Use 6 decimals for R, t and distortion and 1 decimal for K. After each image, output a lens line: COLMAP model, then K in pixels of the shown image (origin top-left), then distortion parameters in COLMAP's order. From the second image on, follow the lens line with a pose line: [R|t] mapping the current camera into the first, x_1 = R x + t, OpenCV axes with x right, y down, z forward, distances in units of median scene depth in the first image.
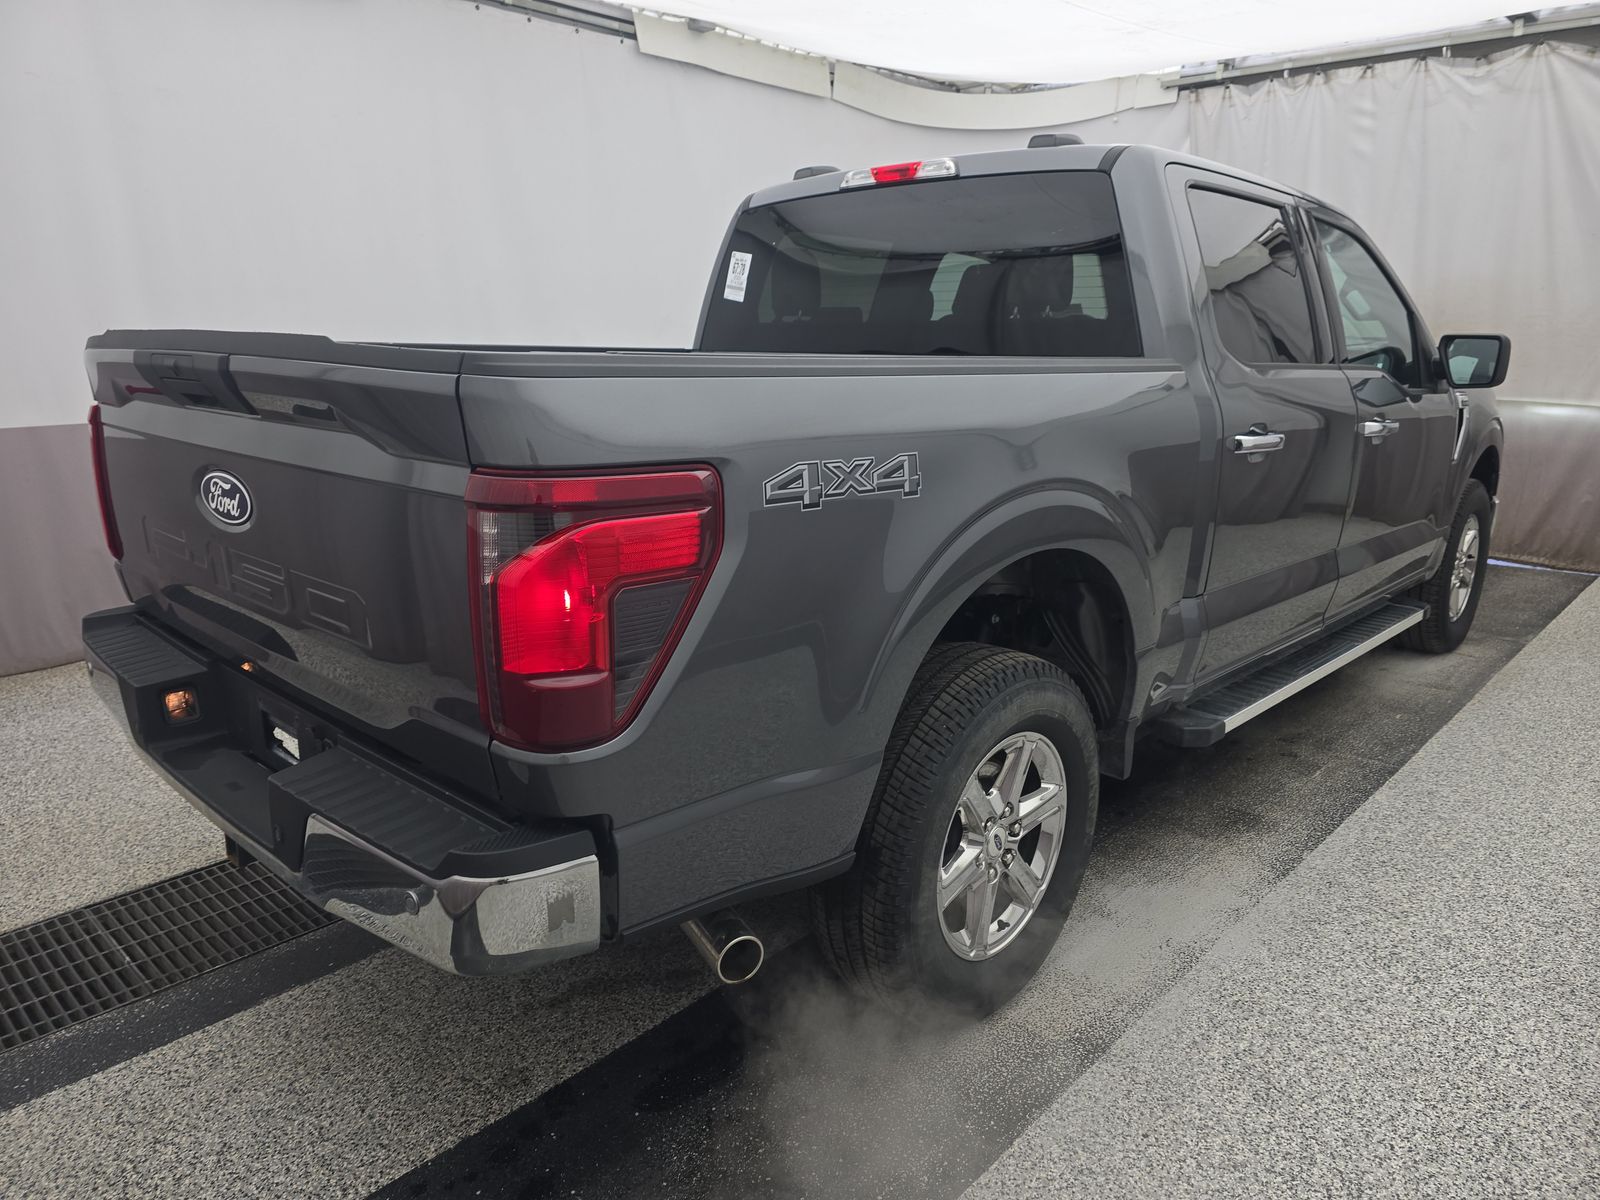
lens RADIAL K [[1086.1, 0, 789.6], [0, 1086.1, 596.7], [0, 0, 1]] dist [0.048025, -0.037271]
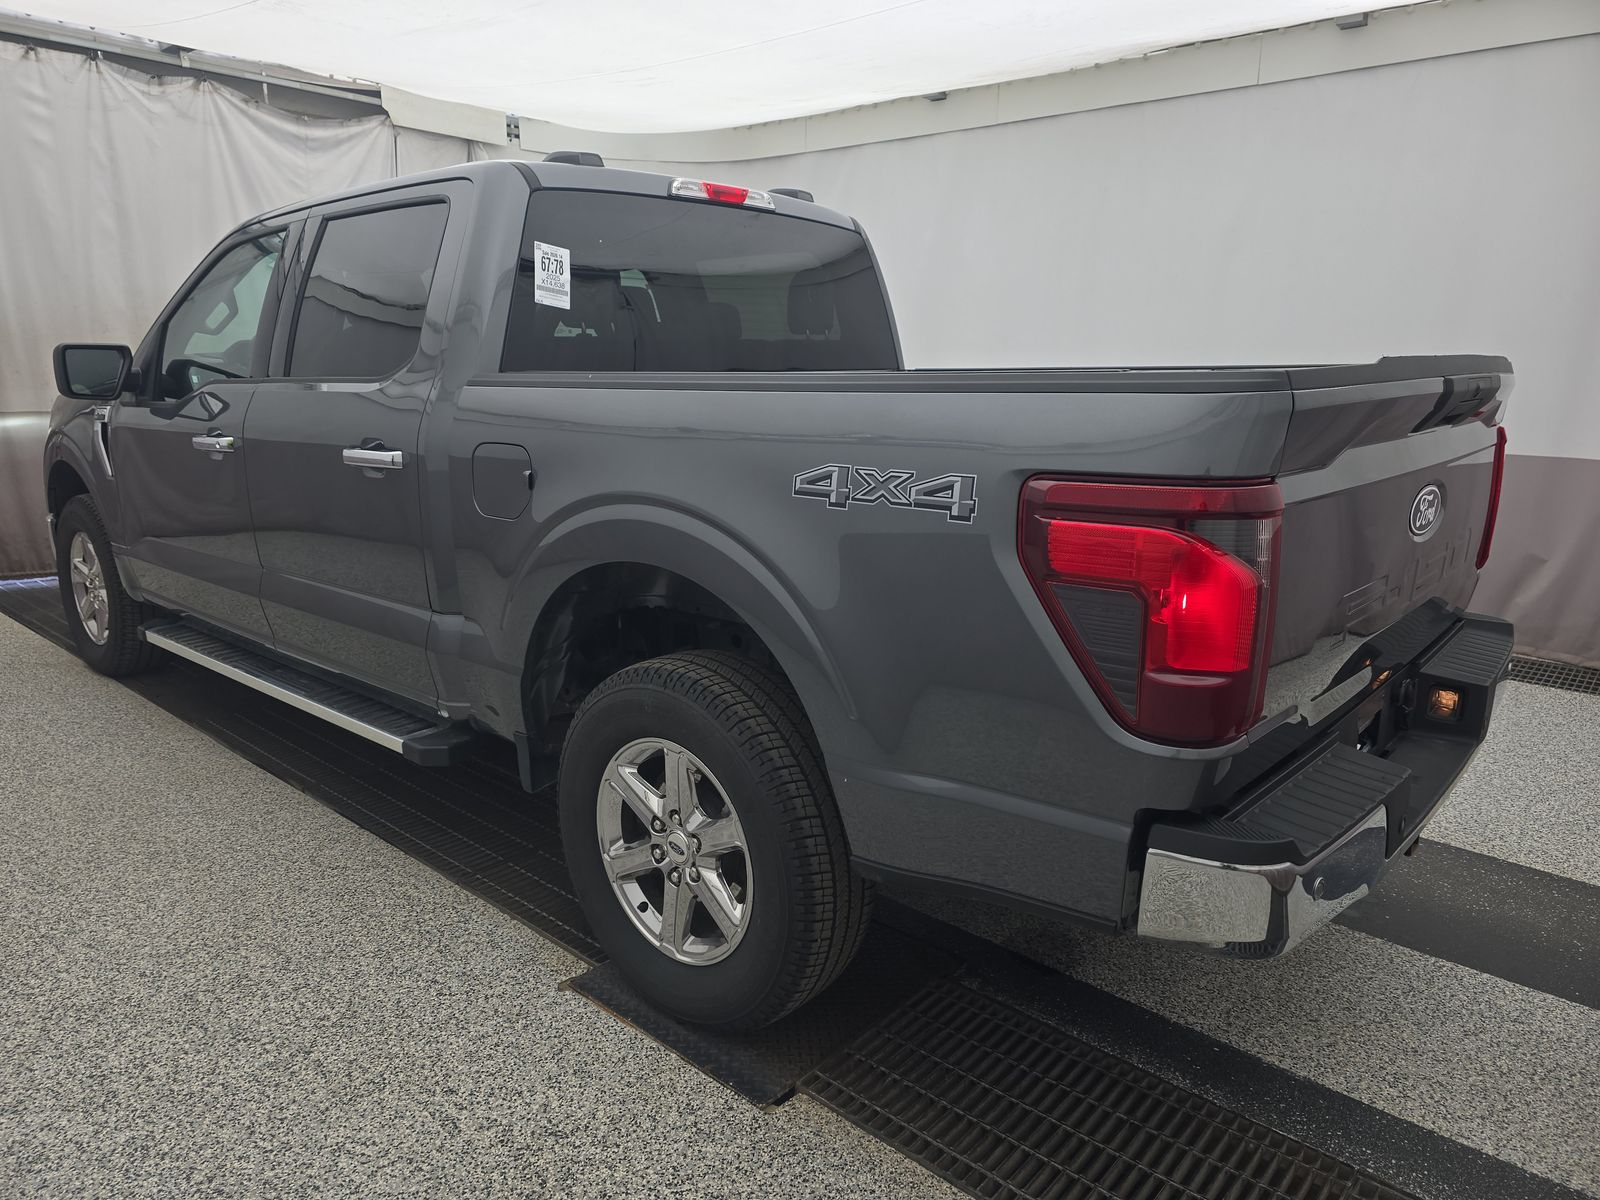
lens RADIAL K [[1086.1, 0, 789.6], [0, 1086.1, 596.7], [0, 0, 1]] dist [0.048025, -0.037271]
pose [[-0.048674, -0.225510, 0.973024, -0.854863], [0.229445, 0.945602, 0.230632, -0.220203], [-0.972104, 0.234482, 0.005716, 0.890112]]
